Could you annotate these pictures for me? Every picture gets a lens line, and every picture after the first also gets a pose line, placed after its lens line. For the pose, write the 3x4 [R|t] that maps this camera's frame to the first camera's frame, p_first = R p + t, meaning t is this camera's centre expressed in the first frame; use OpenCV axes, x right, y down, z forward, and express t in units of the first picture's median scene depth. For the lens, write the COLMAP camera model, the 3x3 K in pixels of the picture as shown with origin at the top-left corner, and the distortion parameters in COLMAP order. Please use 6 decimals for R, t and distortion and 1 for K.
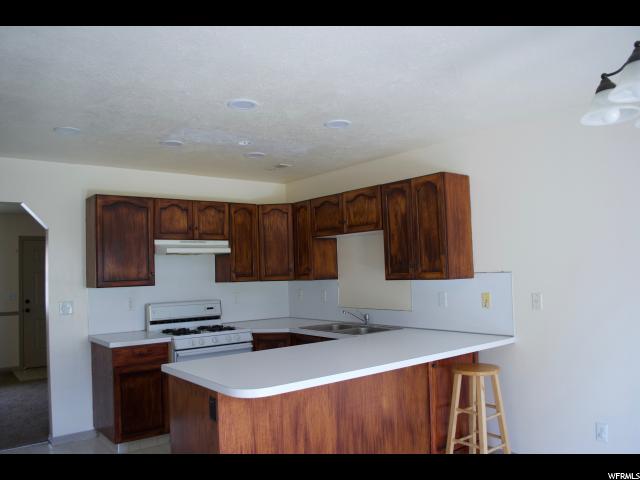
lens RADIAL K [[527.4, 0, 320.0], [0, 527.4, 240.0], [0, 0, 1]] dist [-0.000872, -0.000760]
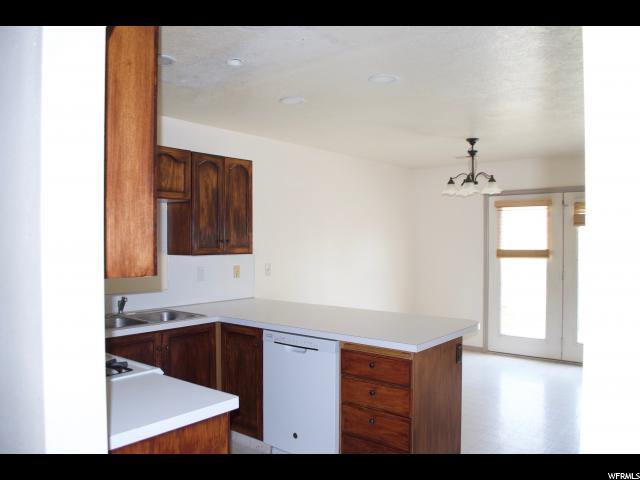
lens RADIAL K [[527.4, 0, 320.0], [0, 527.4, 240.0], [0, 0, 1]] dist [-0.000872, -0.000760]
pose [[-0.182680, 0.032379, 0.982639, -0.871719], [-0.056805, 0.997440, -0.043427, 0.080537], [-0.981530, -0.063752, -0.180374, 0.990737]]
